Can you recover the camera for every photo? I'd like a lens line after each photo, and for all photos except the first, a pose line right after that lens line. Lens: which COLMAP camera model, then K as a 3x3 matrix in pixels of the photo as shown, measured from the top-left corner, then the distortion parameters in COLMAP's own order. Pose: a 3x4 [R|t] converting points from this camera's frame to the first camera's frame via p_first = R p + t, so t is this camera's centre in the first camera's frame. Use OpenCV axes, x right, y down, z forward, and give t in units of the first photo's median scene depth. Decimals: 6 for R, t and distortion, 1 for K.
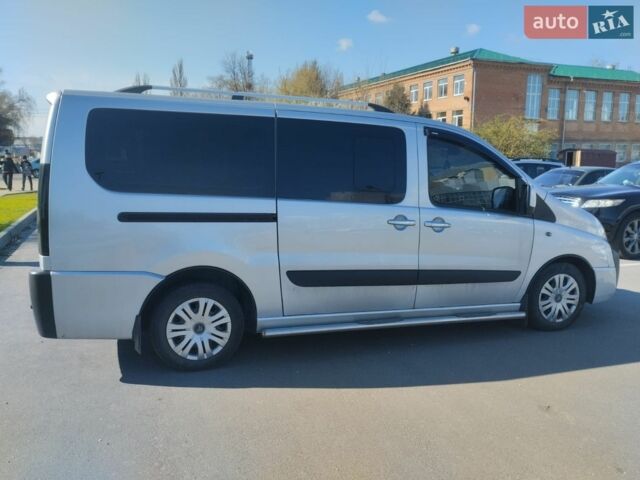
lens RADIAL K [[524.1, 0, 320.0], [0, 524.1, 240.0], [0, 0, 1]] dist [0.071672, -0.078876]
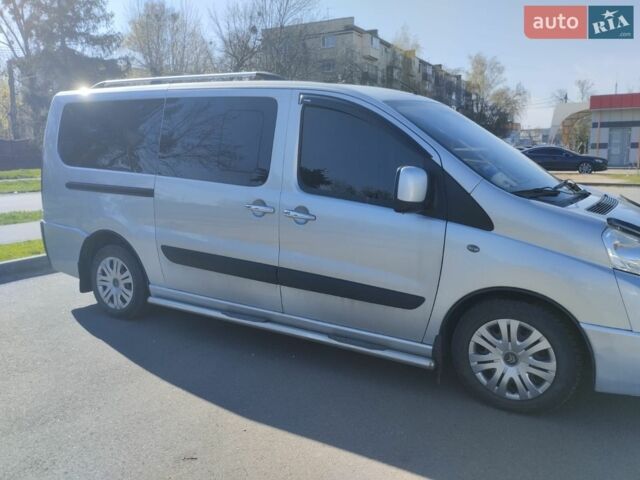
lens RADIAL K [[524.1, 0, 320.0], [0, 524.1, 240.0], [0, 0, 1]] dist [0.071672, -0.078876]
pose [[0.650292, 0.116659, -0.750673, 0.812843], [-0.102461, 0.992579, 0.065492, -0.045166], [0.752743, 0.034326, 0.657419, 0.476895]]
